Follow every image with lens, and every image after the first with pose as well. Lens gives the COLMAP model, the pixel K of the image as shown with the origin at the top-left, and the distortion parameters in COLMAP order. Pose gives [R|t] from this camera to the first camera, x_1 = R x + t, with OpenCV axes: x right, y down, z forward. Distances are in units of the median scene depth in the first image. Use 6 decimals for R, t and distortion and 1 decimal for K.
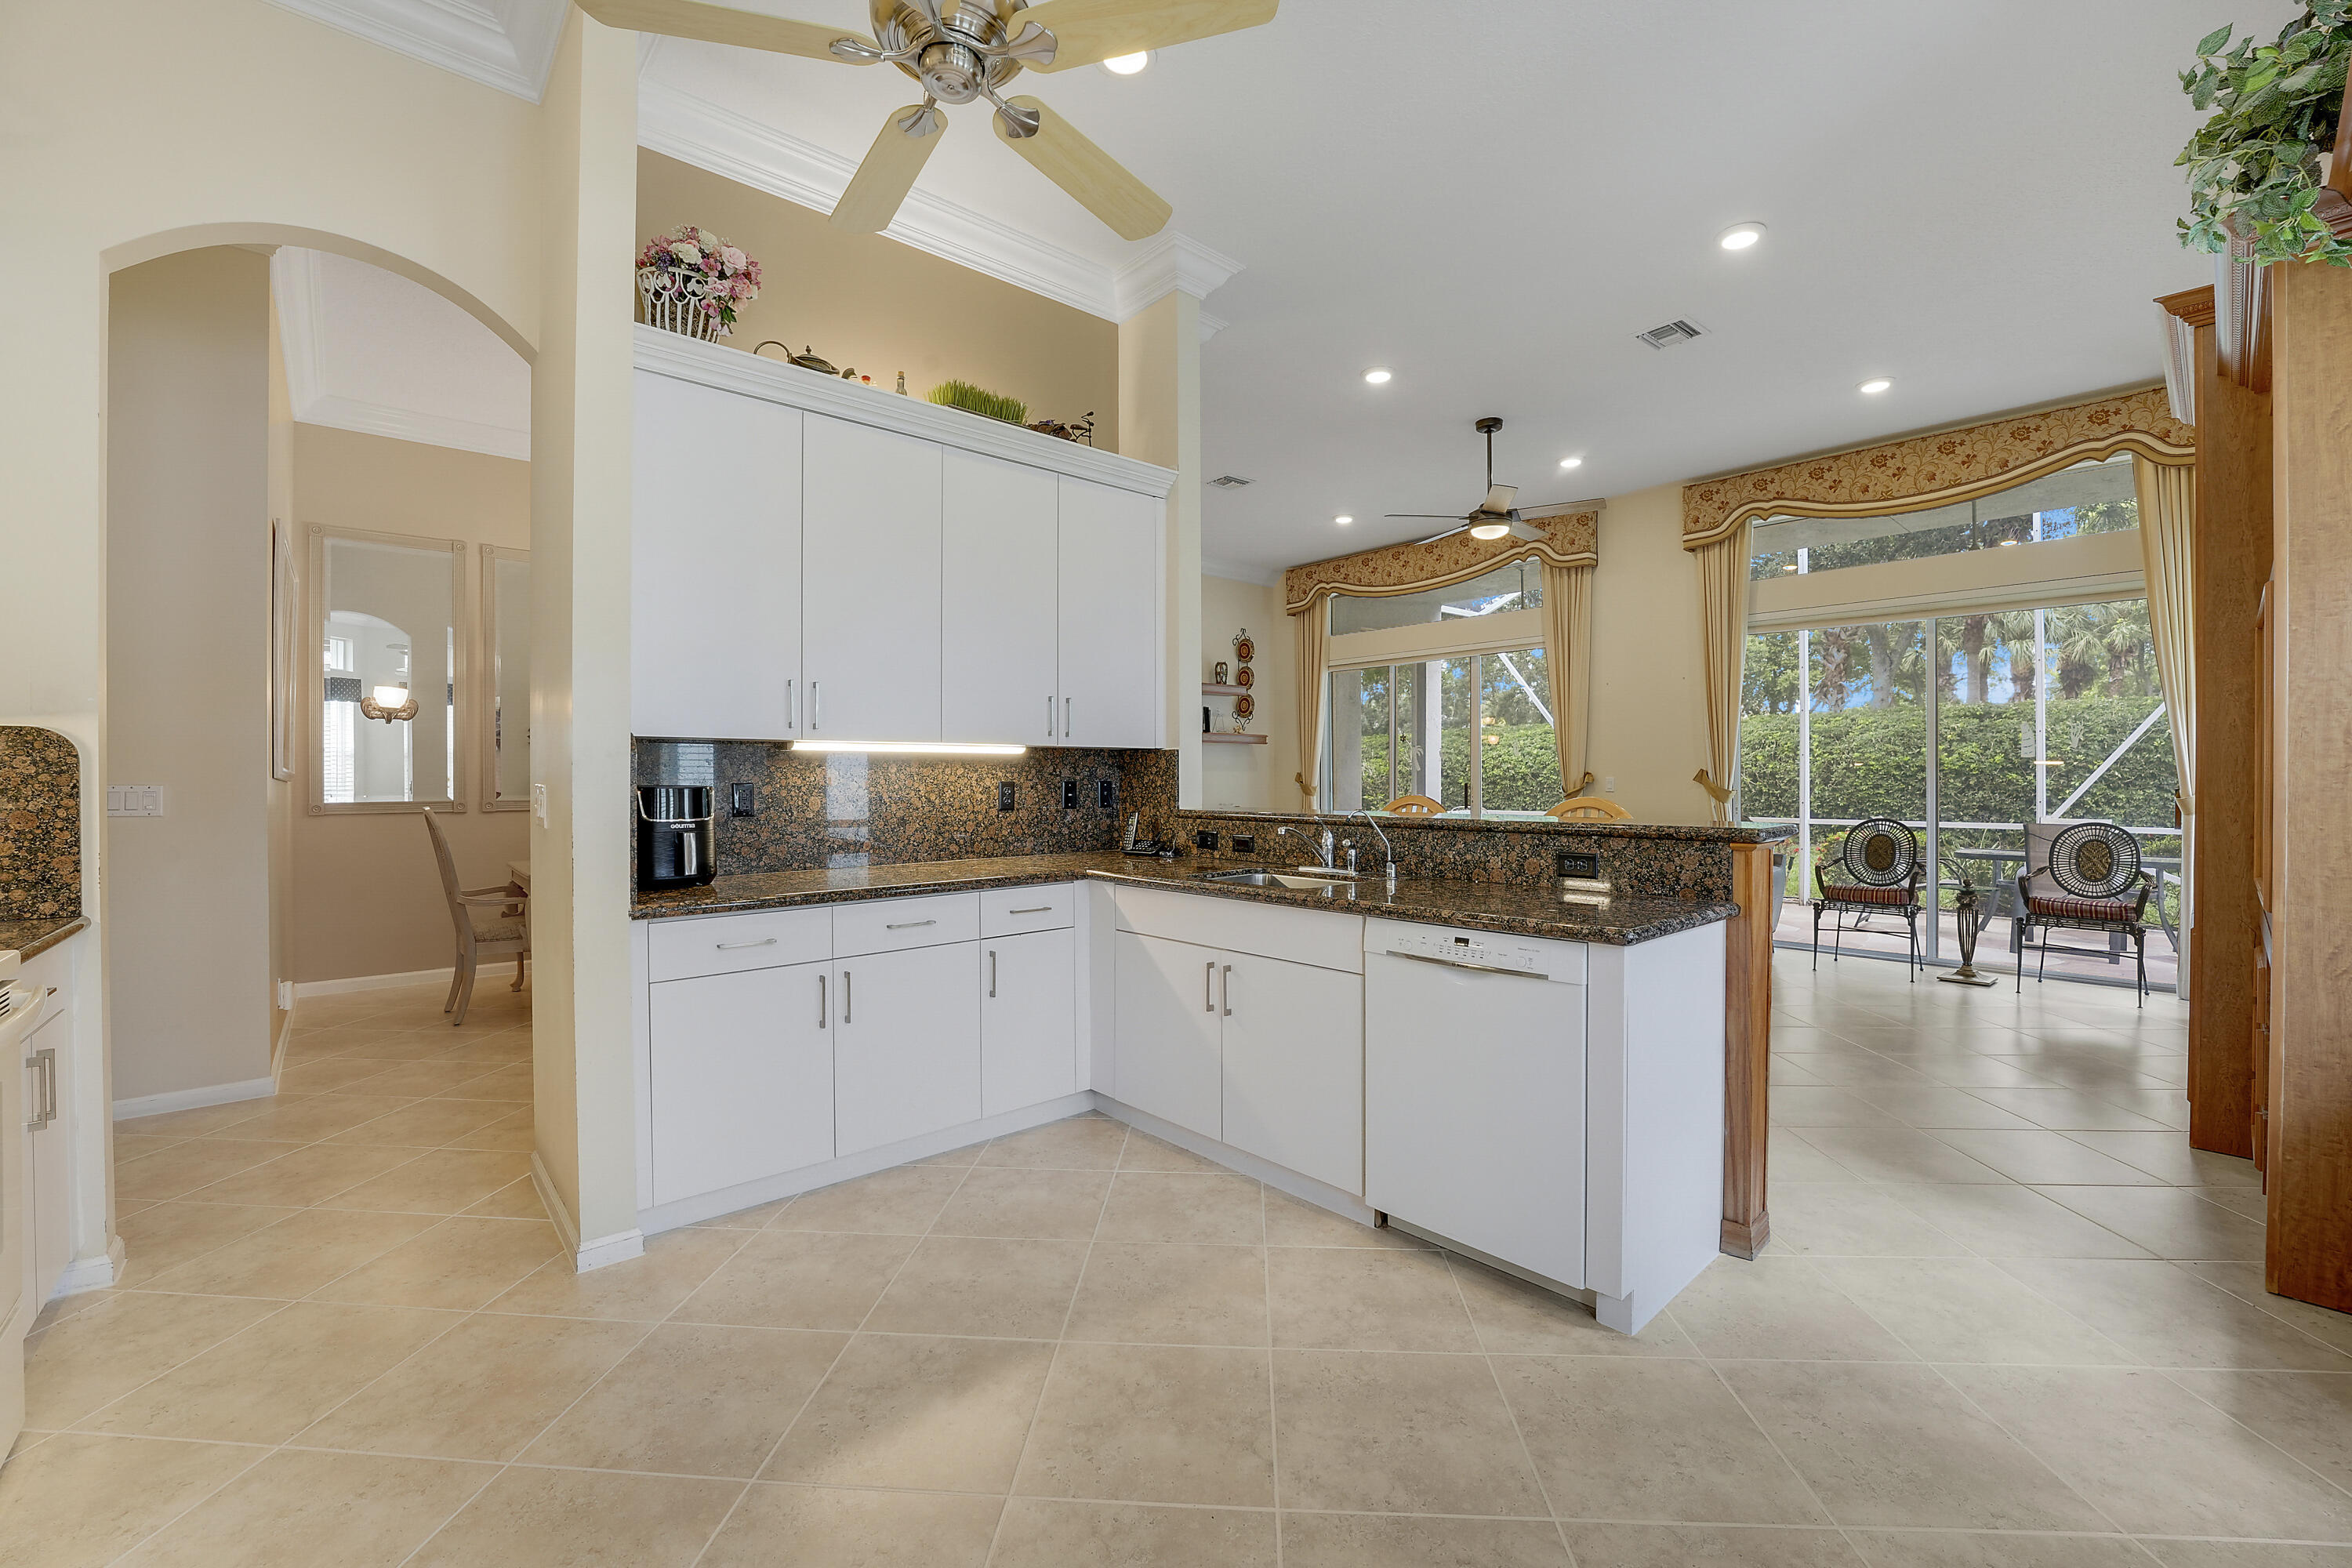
lens RADIAL K [[950.2, 0, 1180.6], [0, 950.2, 782.7], [0, 0, 1]] dist [-0.034940, 0.004879]
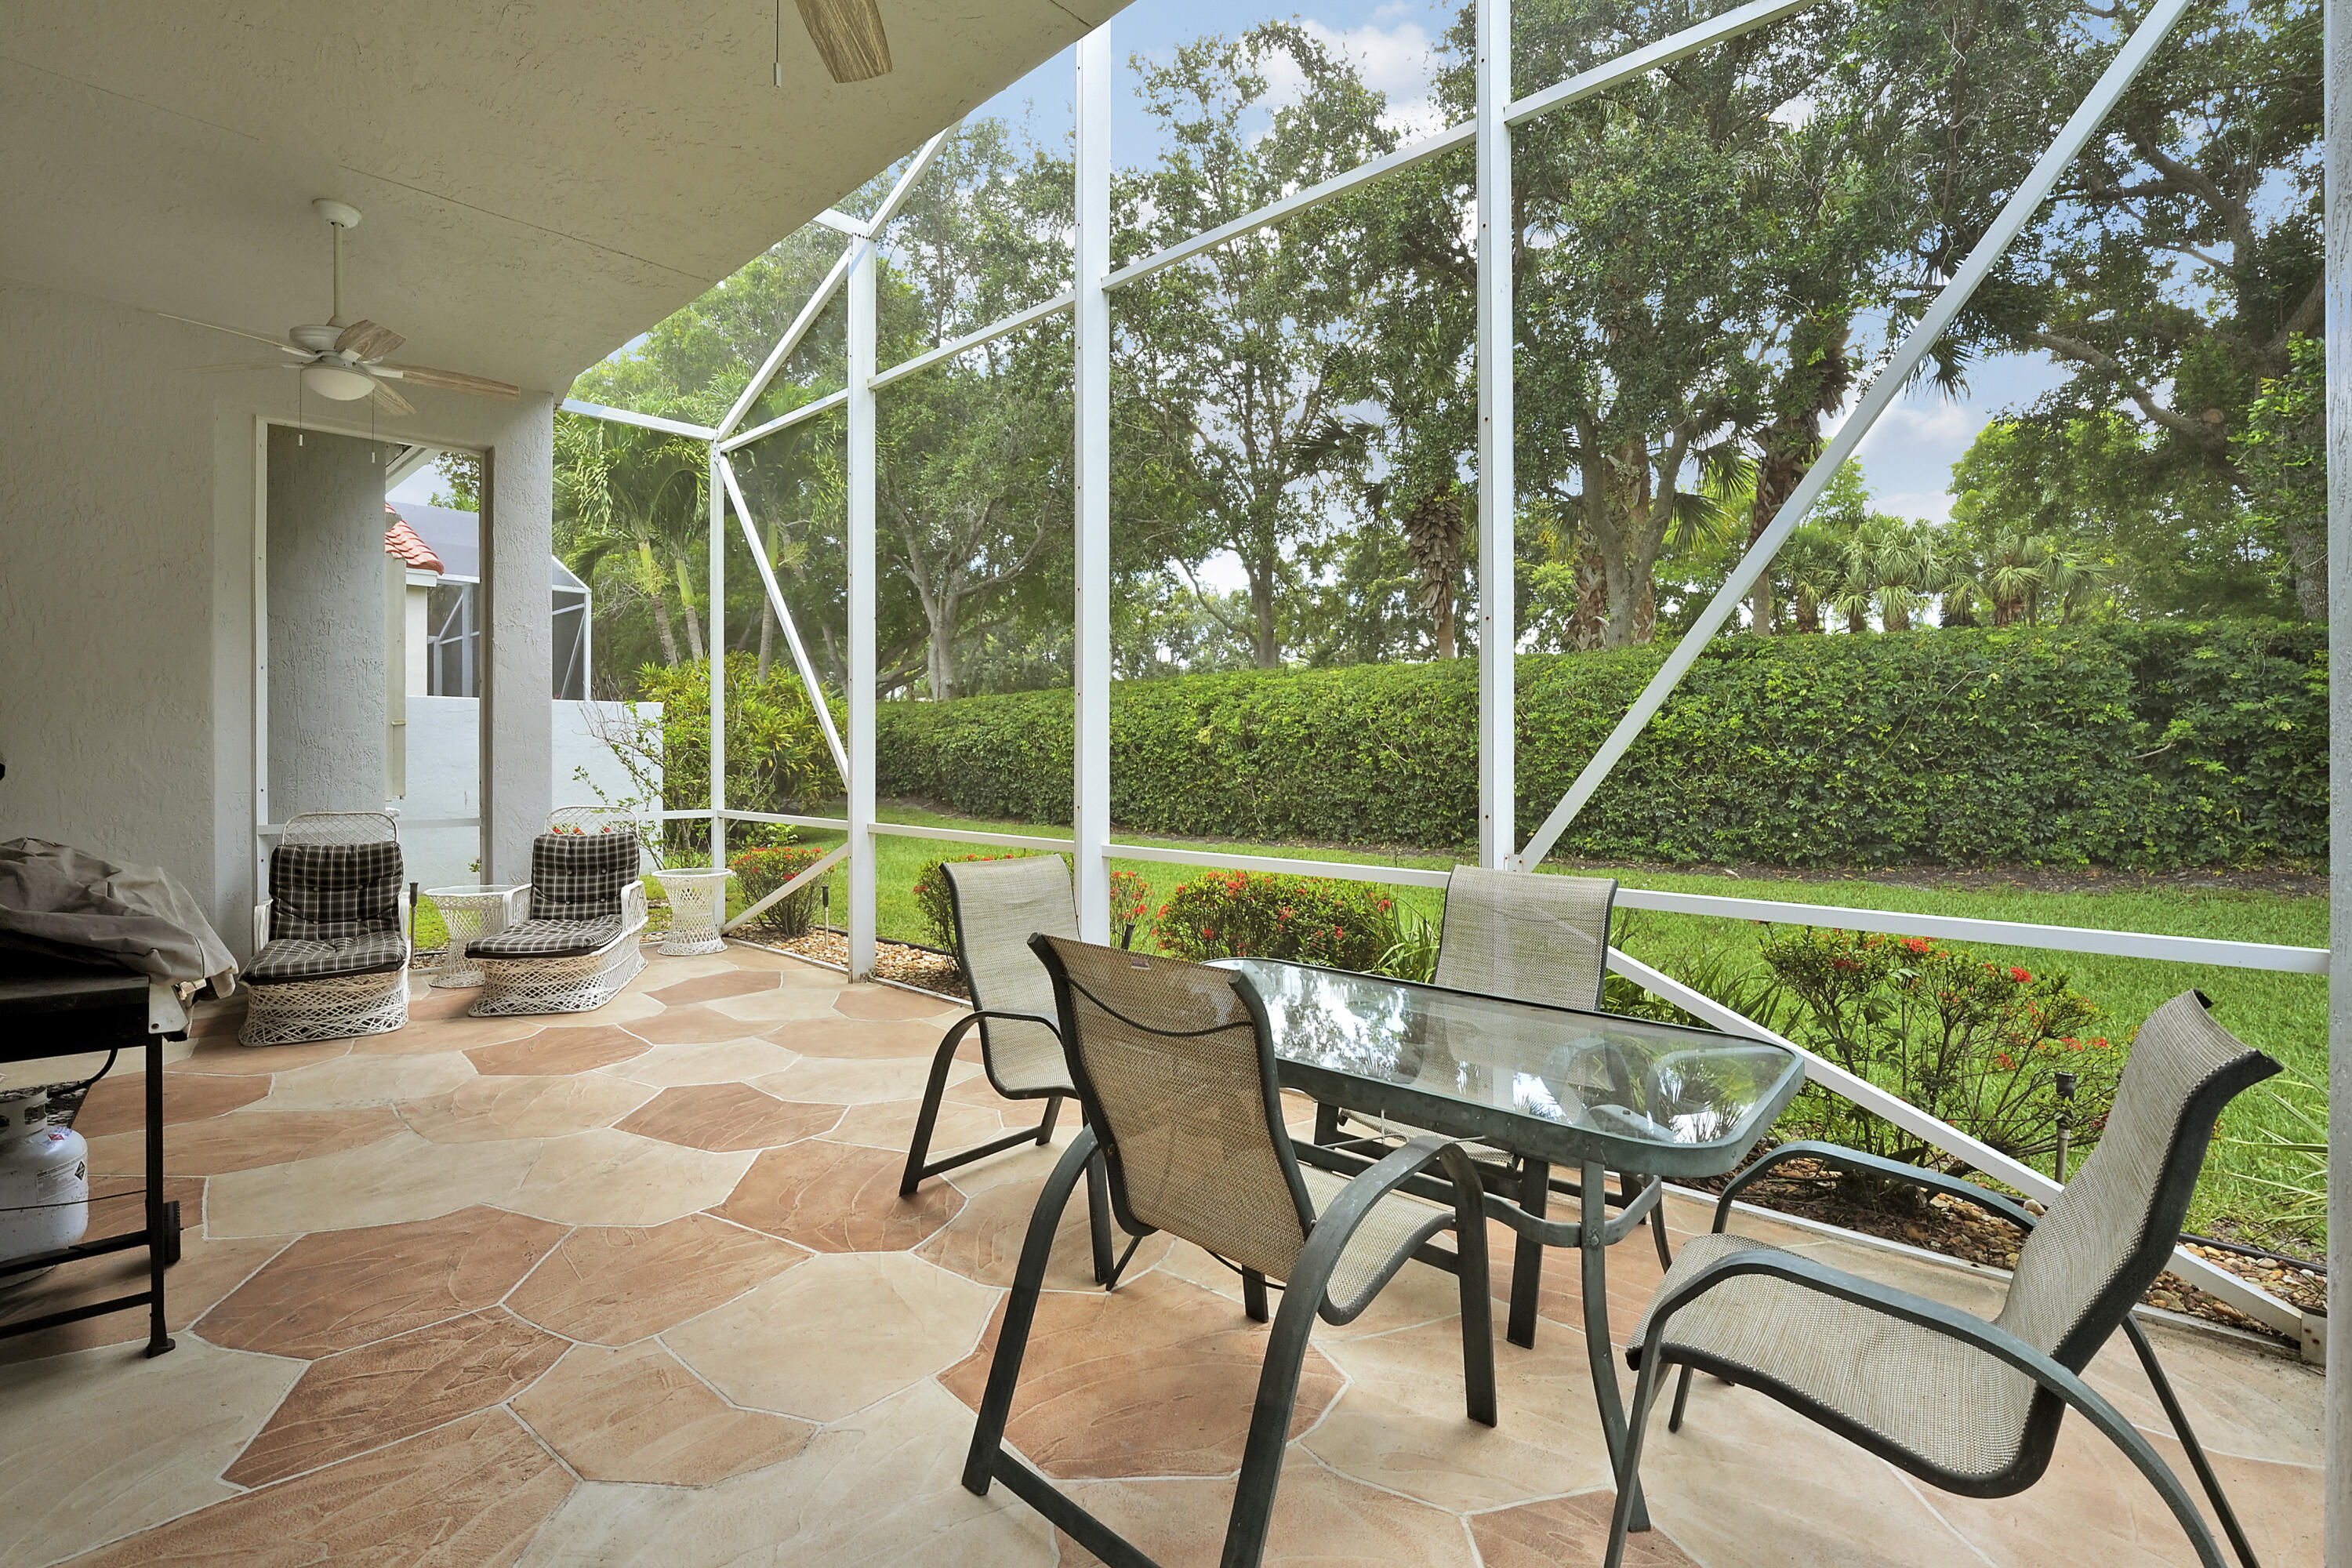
lens RADIAL K [[1059.0, 0, 1157.9], [0, 1059.0, 753.5], [0, 0, 1]] dist [-0.023709, -0.000015]
pose [[0.995860, 0.005834, 0.090717, 1.406827], [-0.005506, 0.999977, -0.003871, -0.000692], [-0.090738, 0.003355, 0.995869, 1.108997]]
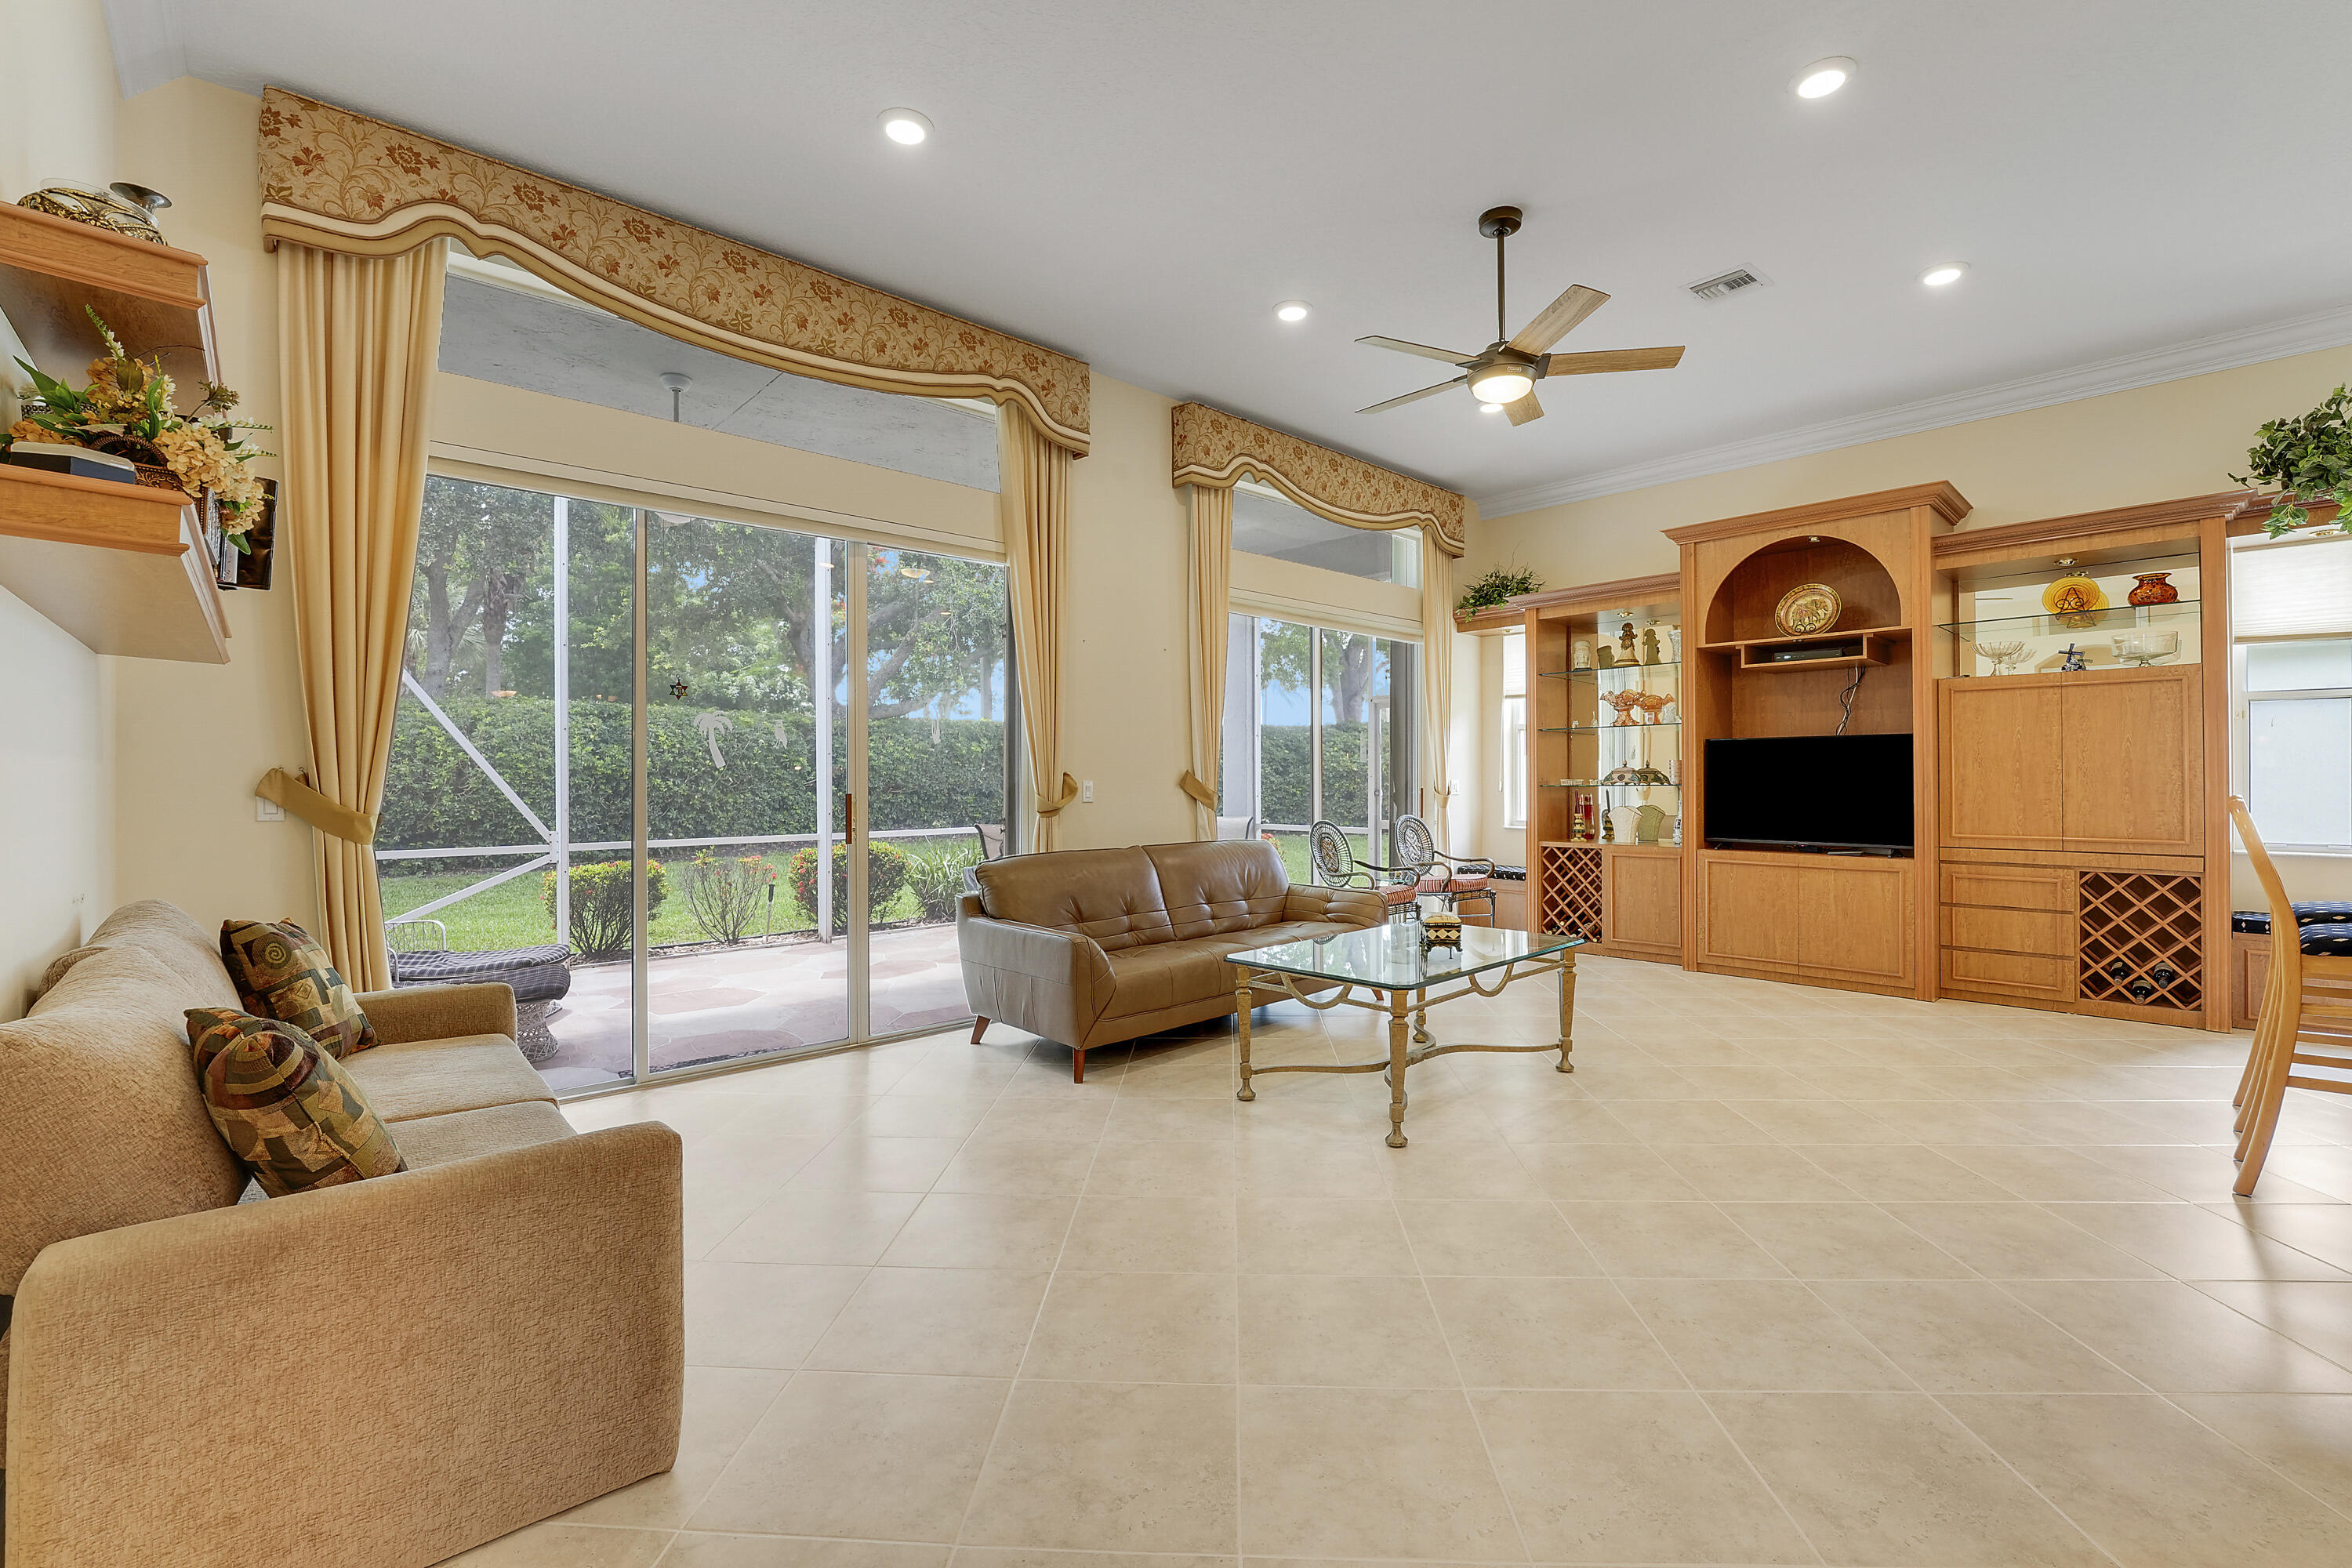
lens RADIAL K [[1007.1, 0, 1174.0], [0, 1007.1, 776.5], [0, 0, 1]] dist [-0.023340, -0.000089]
pose [[-0.016036, 0.005144, 0.999858, -0.420342], [0.009621, 0.999941, -0.004990, -0.007026], [-0.999825, 0.009540, -0.016085, 1.535827]]
